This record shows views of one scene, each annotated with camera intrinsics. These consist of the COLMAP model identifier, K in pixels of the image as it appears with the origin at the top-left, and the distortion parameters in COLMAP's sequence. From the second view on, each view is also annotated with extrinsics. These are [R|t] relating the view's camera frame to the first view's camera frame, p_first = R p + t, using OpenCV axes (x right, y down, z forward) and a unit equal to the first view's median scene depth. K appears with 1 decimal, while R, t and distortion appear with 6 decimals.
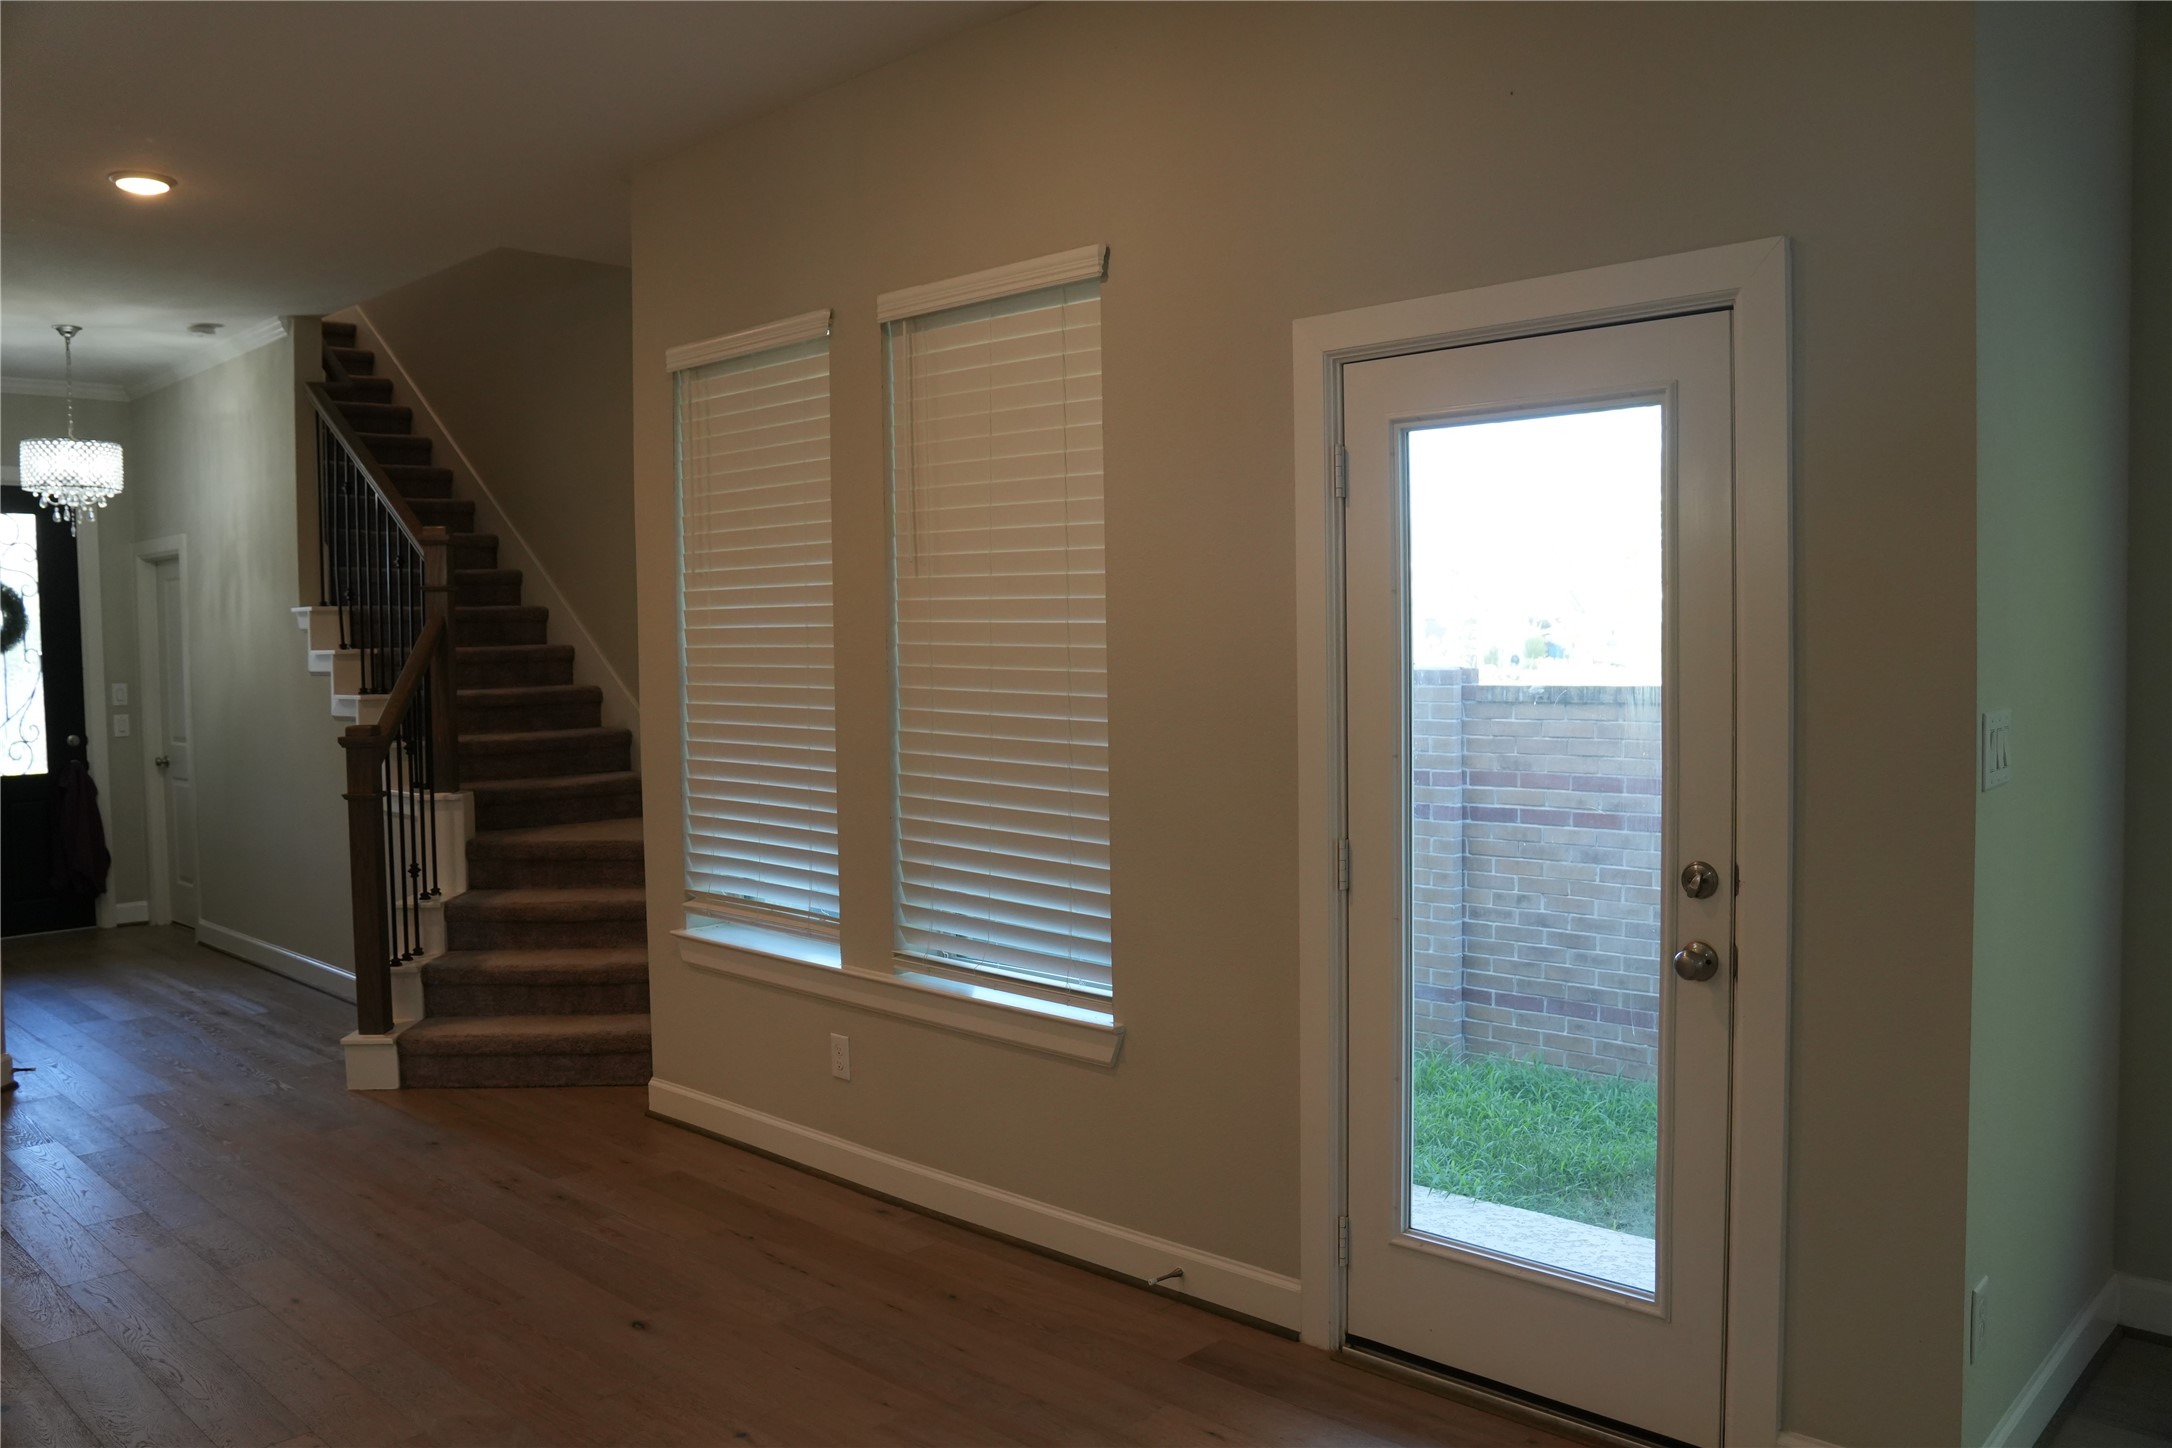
lens RADIAL K [[1634.1, 0, 1070.7], [0, 1634.1, 711.3], [0, 0, 1]] dist [-0.136101, 0.105515]
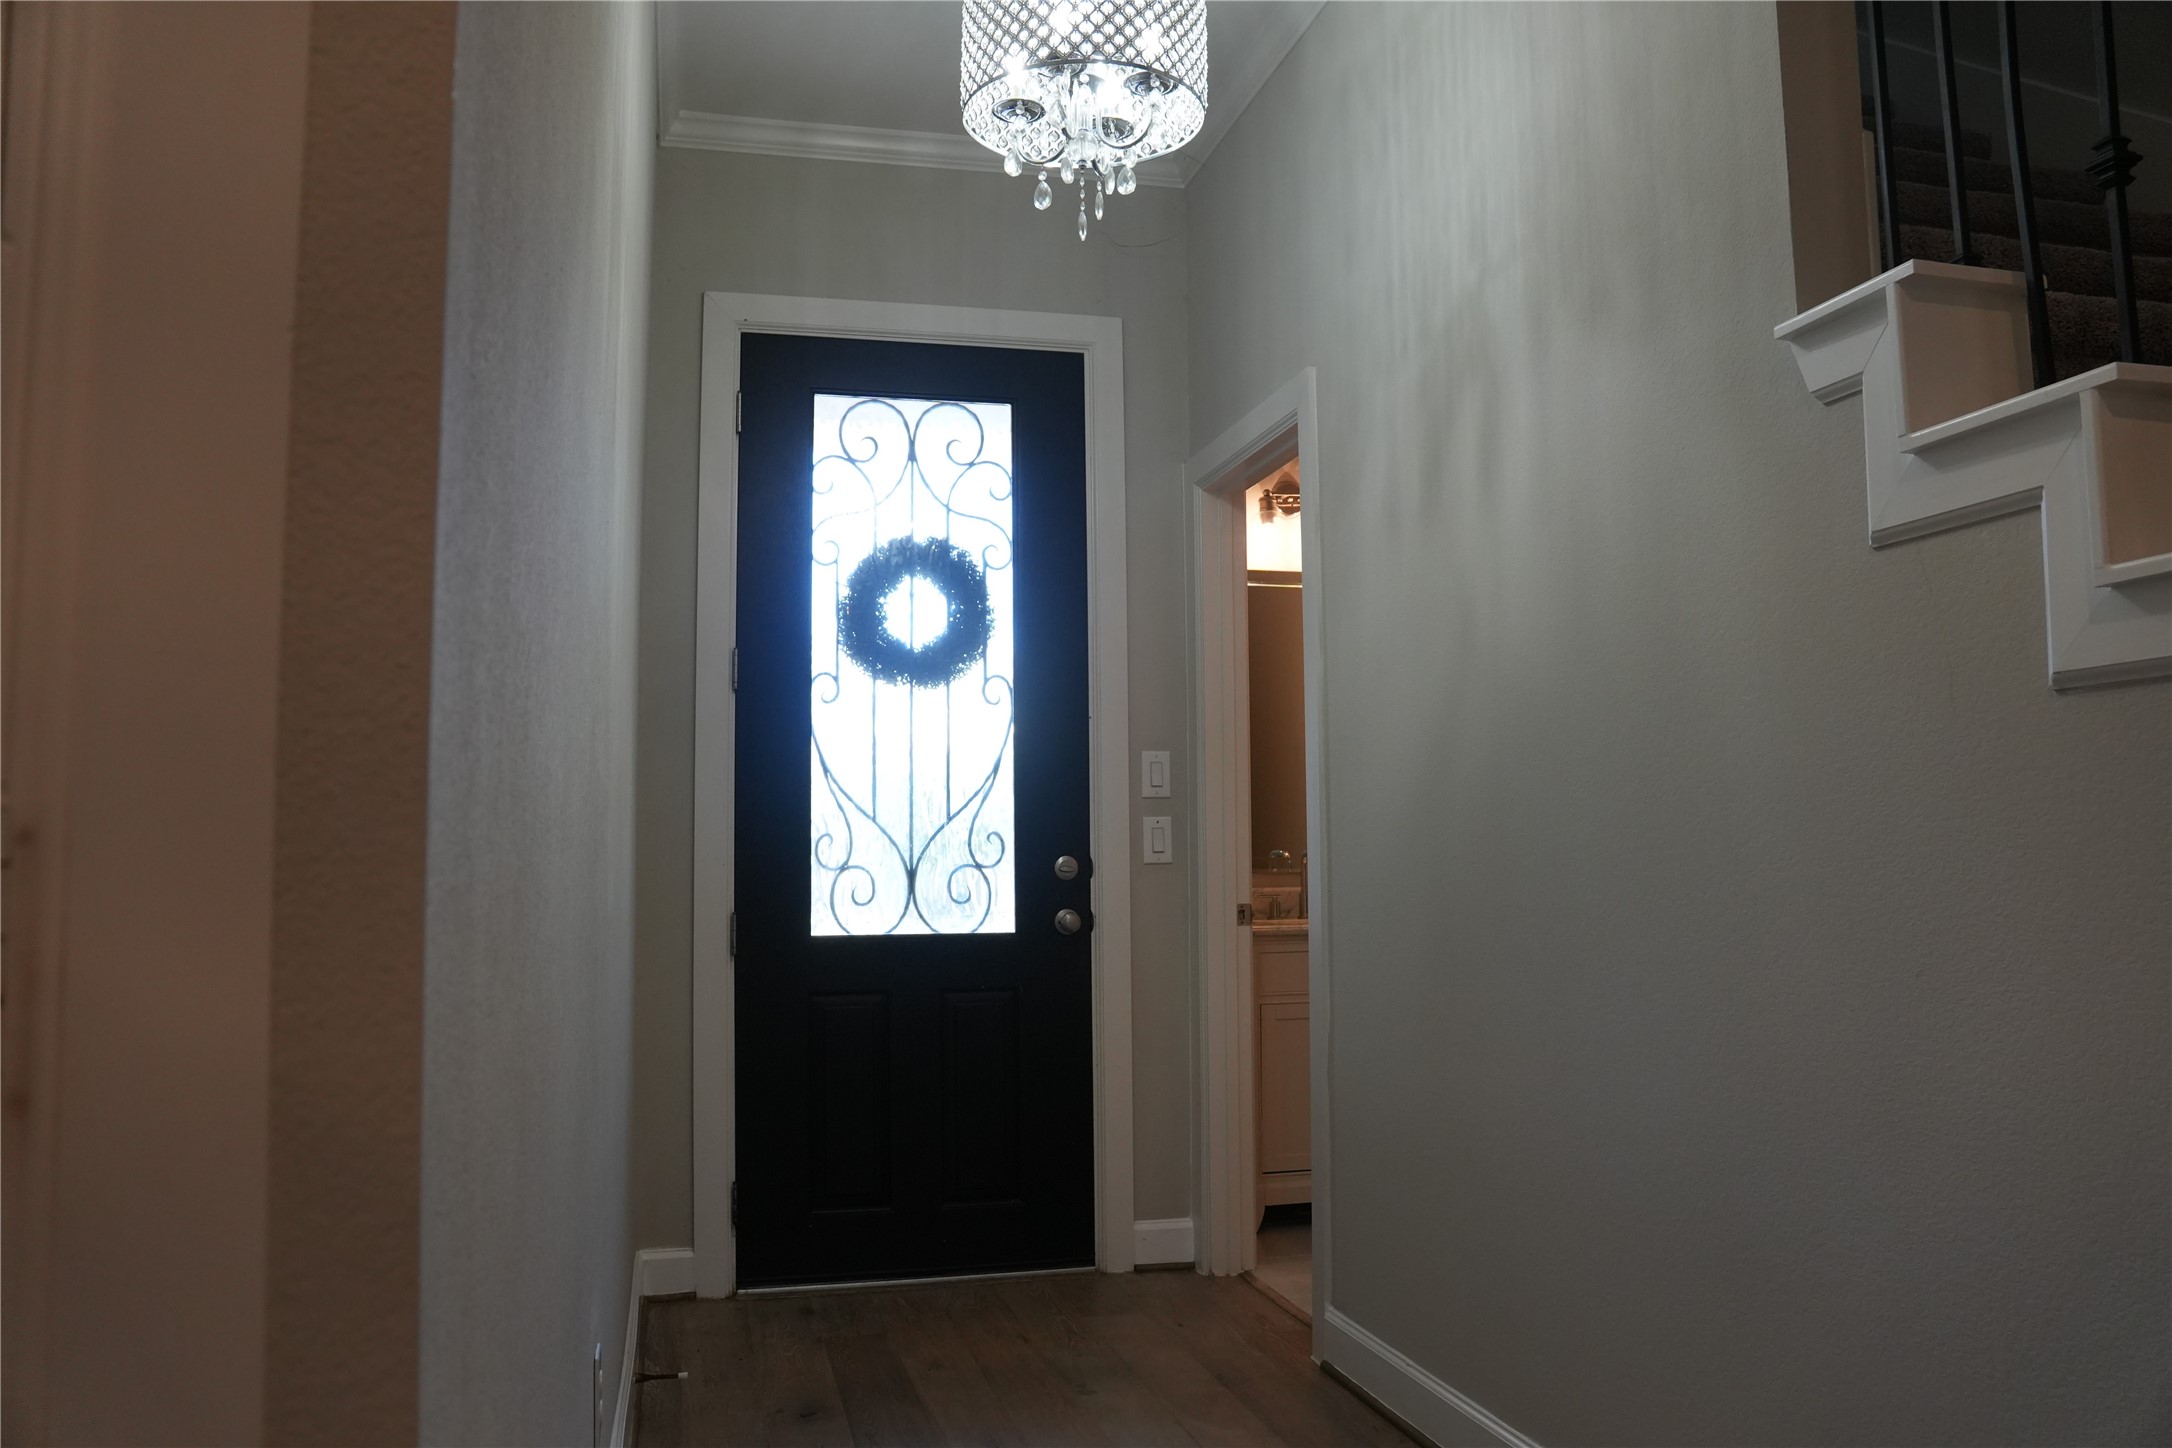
lens RADIAL K [[1634.1, 0, 1084.2], [0, 1634.1, 722.3], [0, 0, 1]] dist [-0.136101, 0.105515]
pose [[0.847158, -0.033459, -0.530286, -0.366505], [-0.031270, 0.993146, -0.112619, 0.030525], [0.530420, 0.111988, 0.840306, 0.583543]]
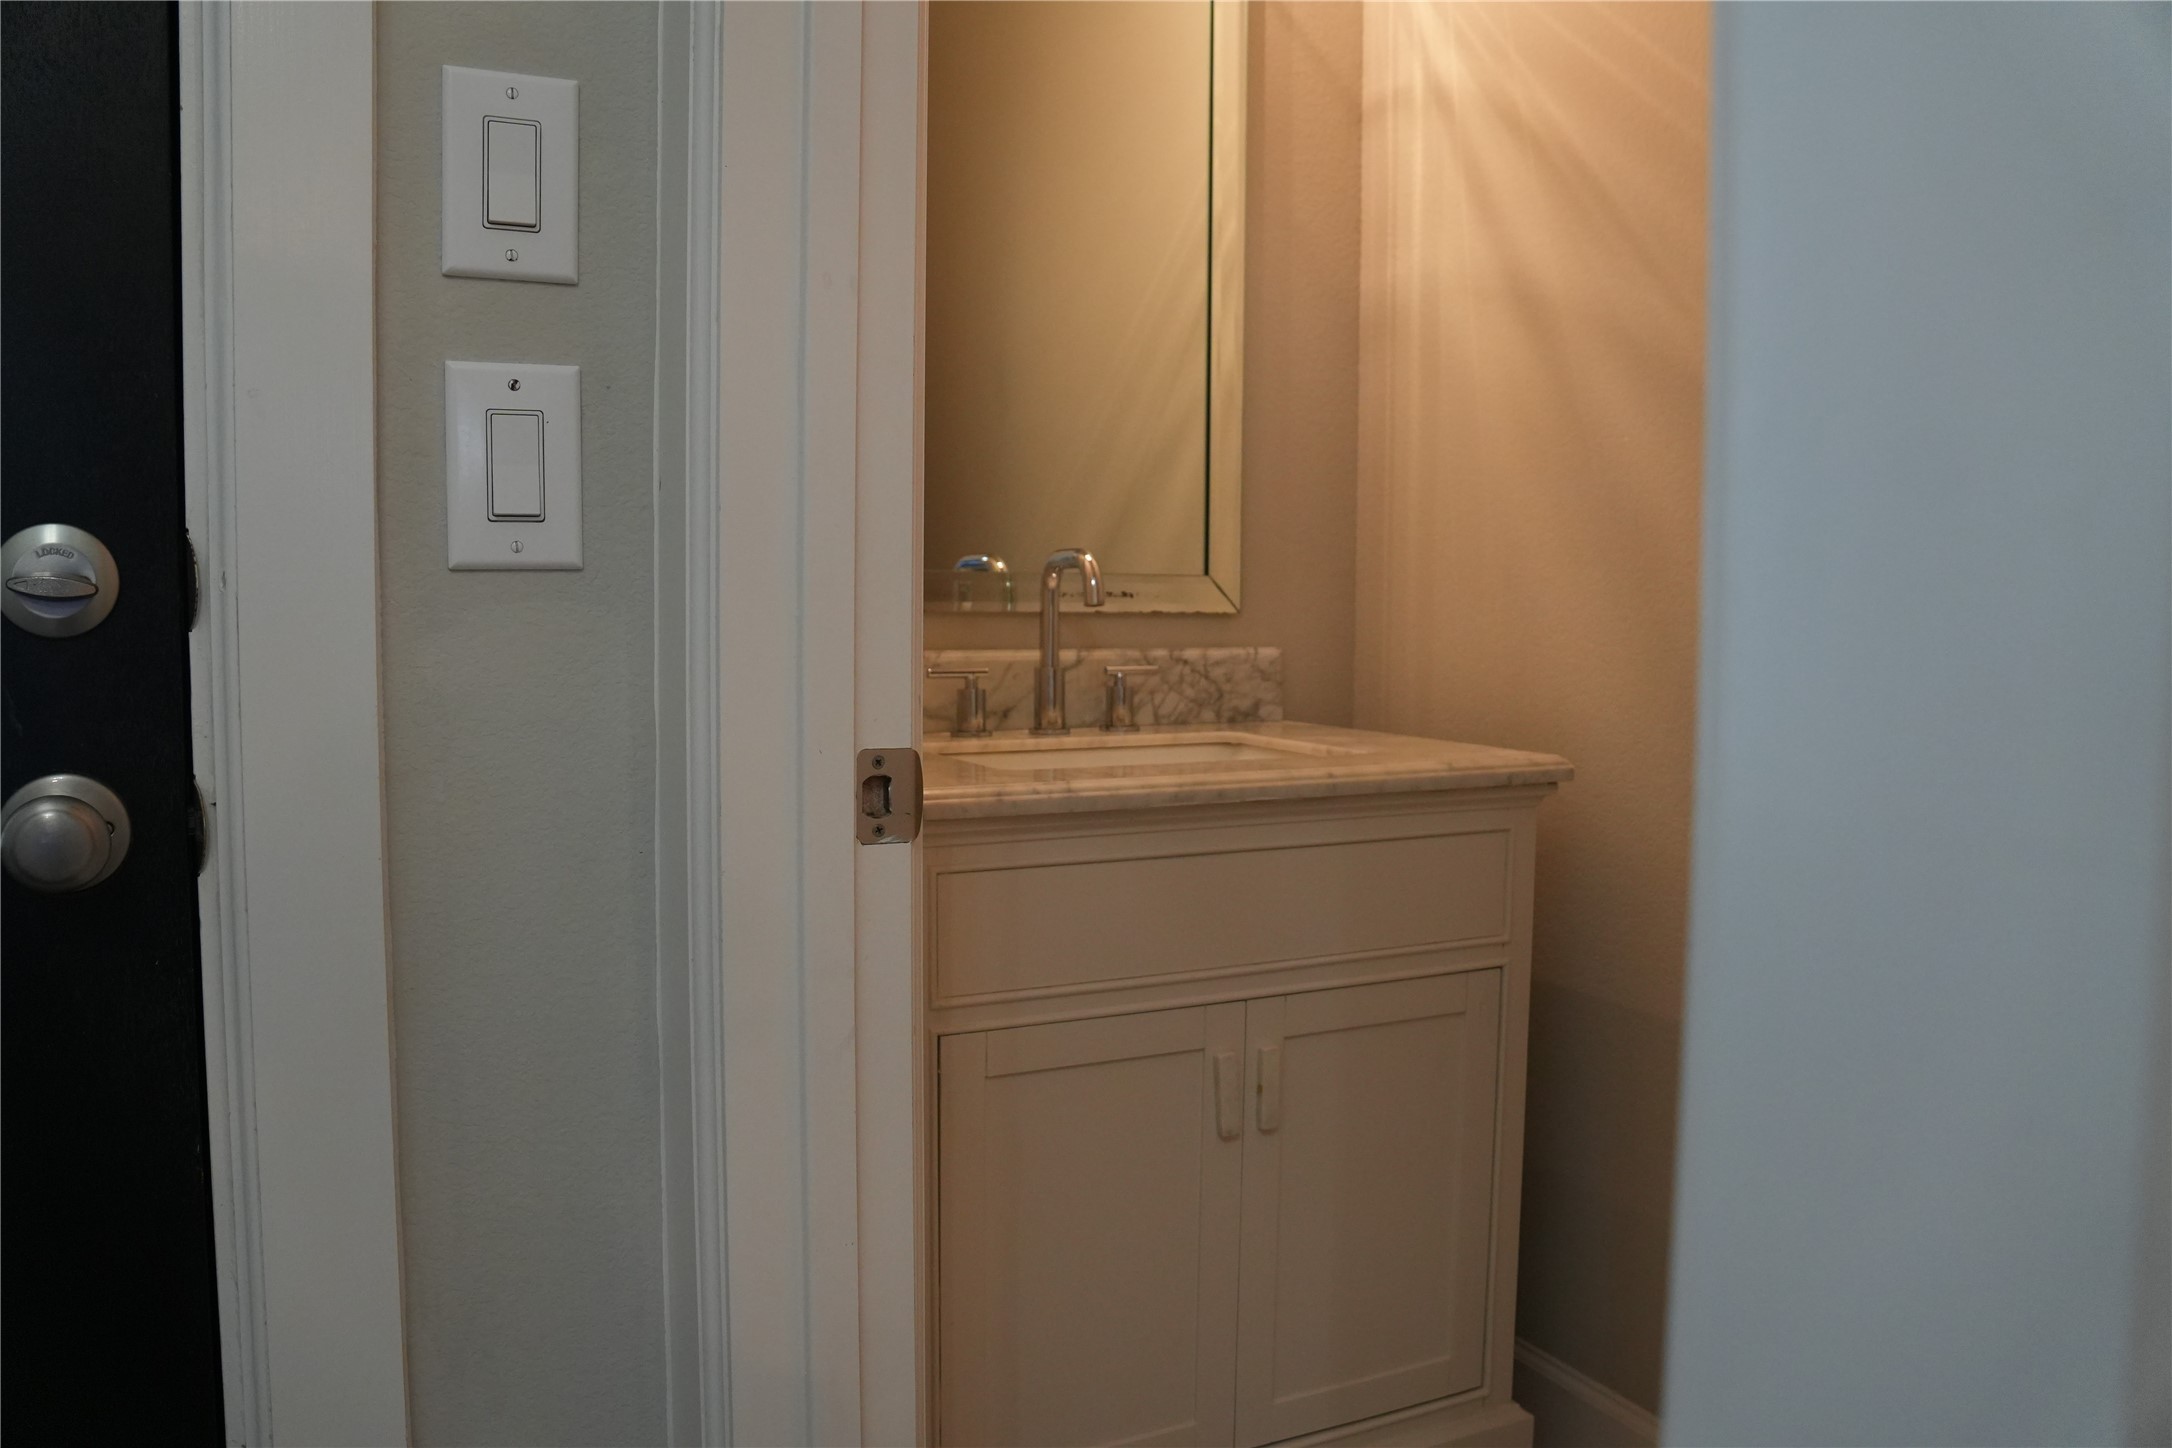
lens RADIAL K [[1634.1, 0, 1086.1], [0, 1634.1, 722.5], [0, 0, 1]] dist [-0.136101, 0.105515]
pose [[0.940208, 0.052118, -0.336590, -0.536925], [-0.041347, 0.998380, 0.039094, 0.021282], [0.338083, -0.022839, 0.940839, 0.926012]]
